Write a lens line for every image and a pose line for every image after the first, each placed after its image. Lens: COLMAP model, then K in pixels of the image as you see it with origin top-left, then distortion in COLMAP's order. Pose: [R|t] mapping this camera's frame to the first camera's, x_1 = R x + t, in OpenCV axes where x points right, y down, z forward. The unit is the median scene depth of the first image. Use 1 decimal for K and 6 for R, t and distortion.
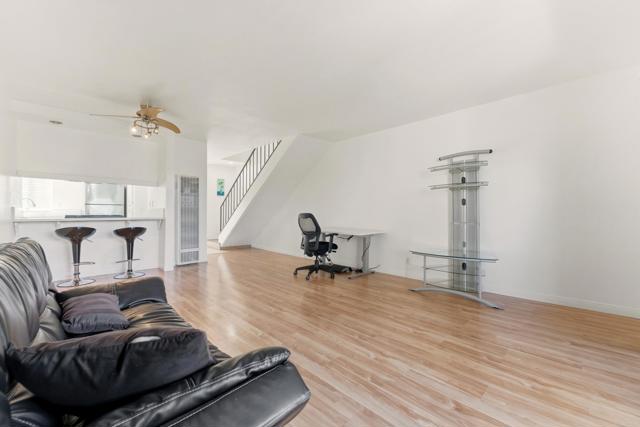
lens RADIAL K [[262.5, 0, 319.1], [0, 262.5, 208.9], [0, 0, 1]] dist [0.000996, 0.000061]
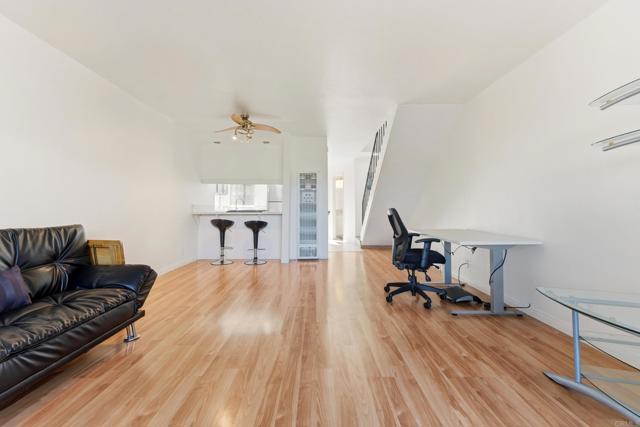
lens RADIAL K [[275.6, 0, 320.9], [0, 275.6, 189.3], [0, 0, 1]] dist [-0.001515, -0.000031]
pose [[0.725819, -0.050419, -0.686036, 0.328668], [0.012639, 0.998119, -0.059983, 0.008313], [0.687770, 0.034866, 0.725091, 0.300908]]
